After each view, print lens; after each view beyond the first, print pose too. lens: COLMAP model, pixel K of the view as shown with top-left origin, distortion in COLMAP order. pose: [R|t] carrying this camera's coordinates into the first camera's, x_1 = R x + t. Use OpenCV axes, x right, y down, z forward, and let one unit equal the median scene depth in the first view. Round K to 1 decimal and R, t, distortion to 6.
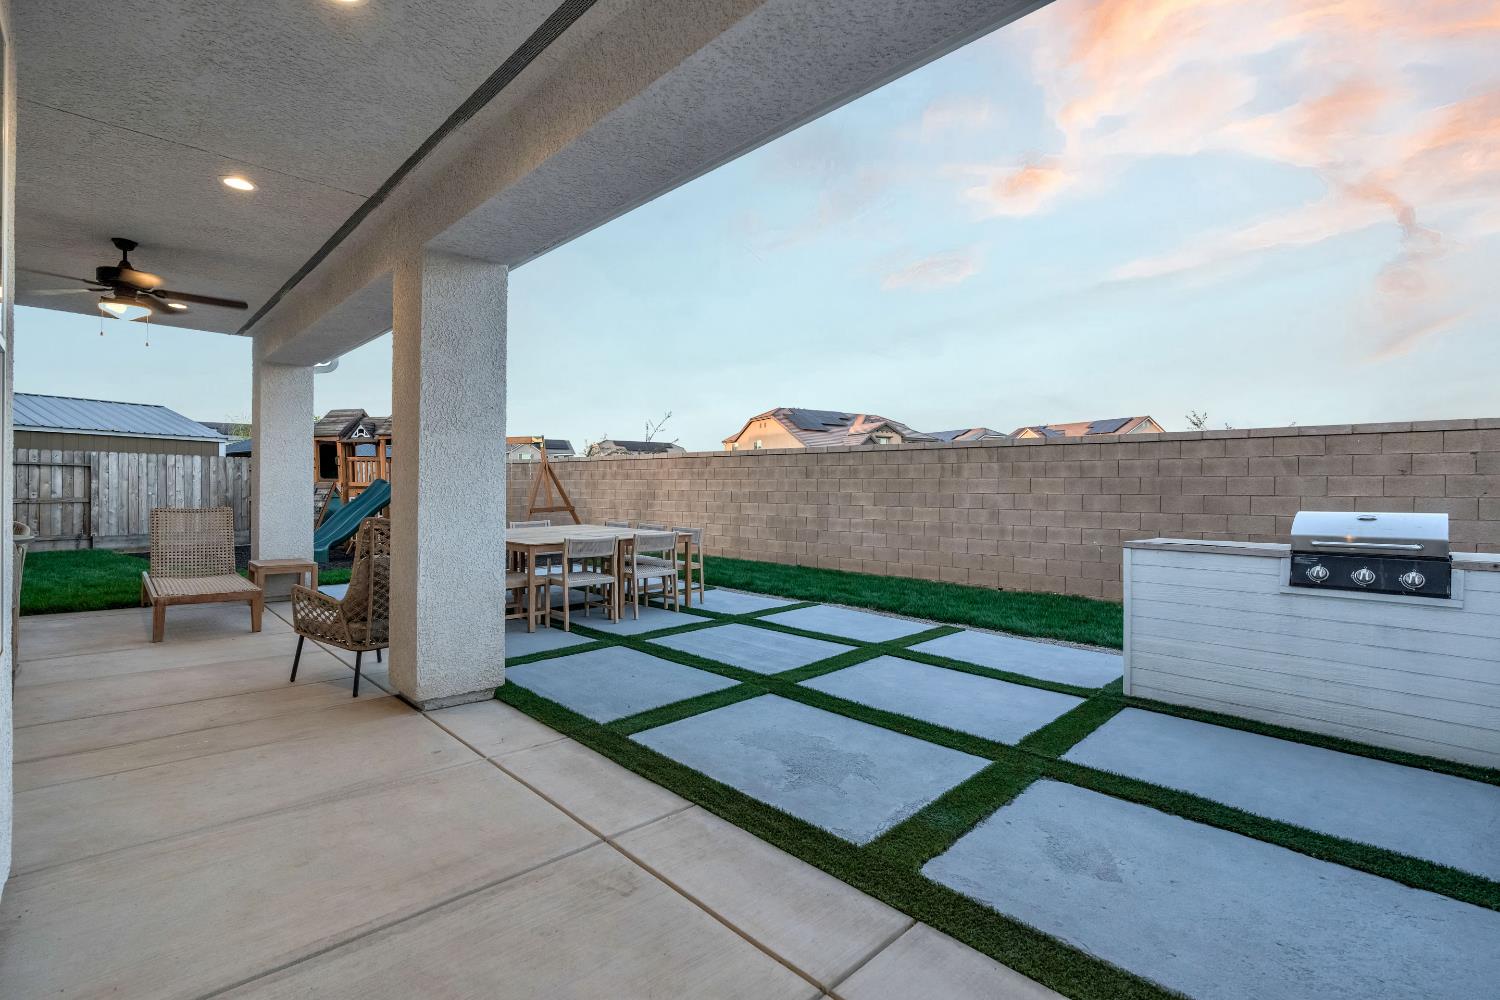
lens RADIAL K [[681.5, 0, 749.3], [0, 681.5, 487.9], [0, 0, 1]] dist [-0.005462, 0.001439]
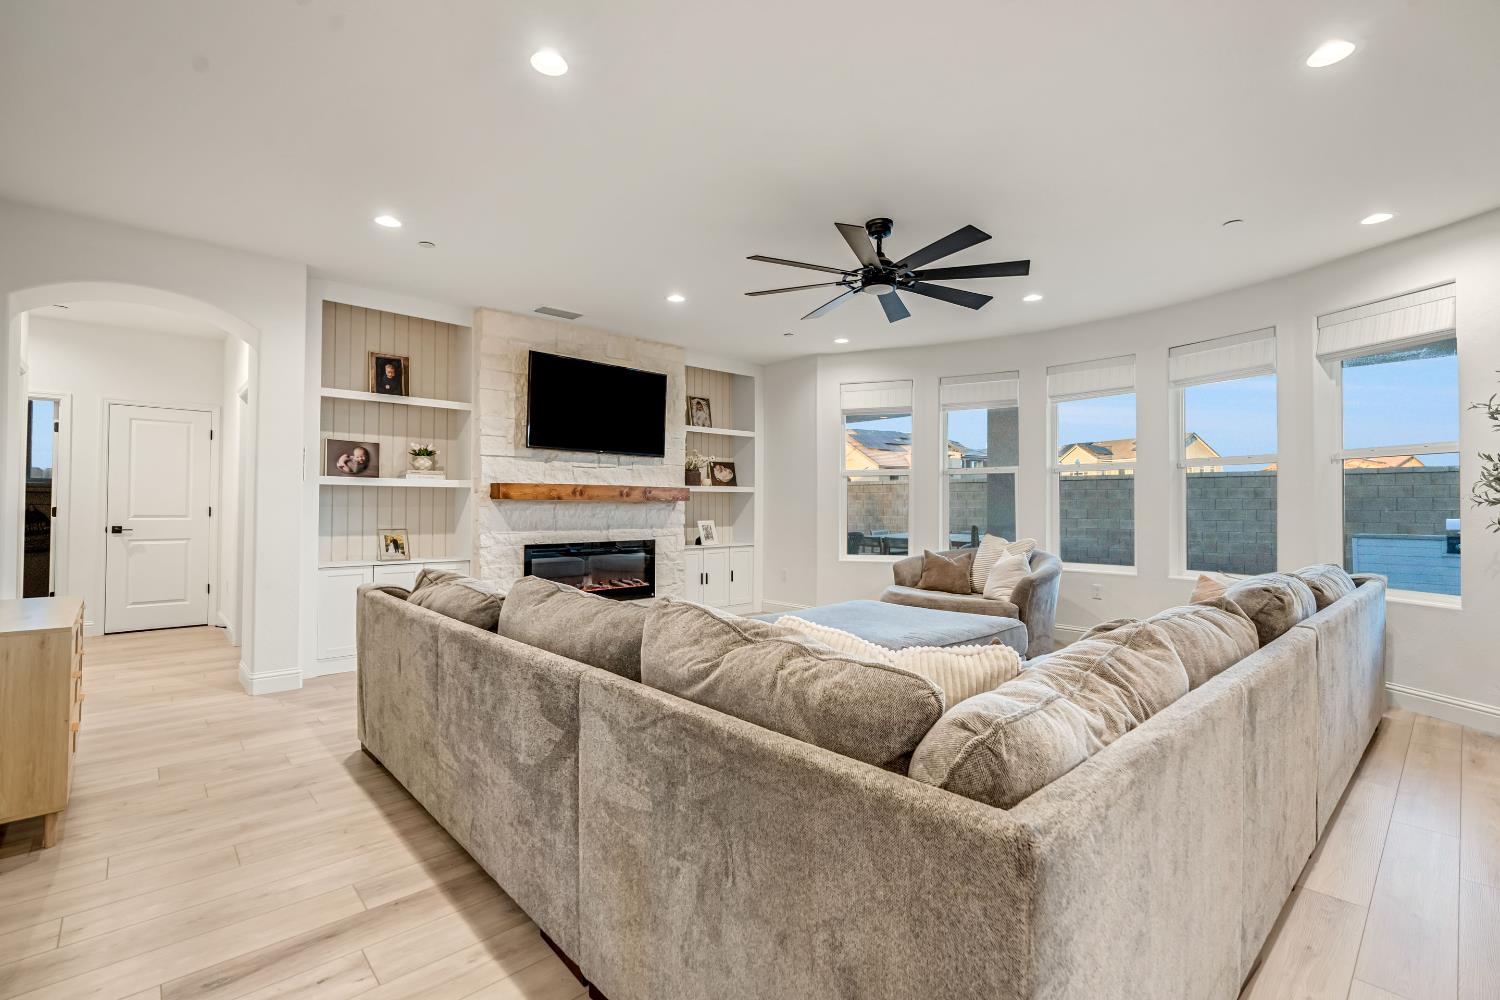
lens RADIAL K [[666.5, 0, 752.6], [0, 666.5, 494.1], [0, 0, 1]] dist [-0.004093, 0.000712]
pose [[0.999459, -0.007028, -0.032143, -0.580977], [0.006599, 0.999888, -0.013426, -0.012927], [0.032234, 0.013207, 0.999393, -0.512635]]
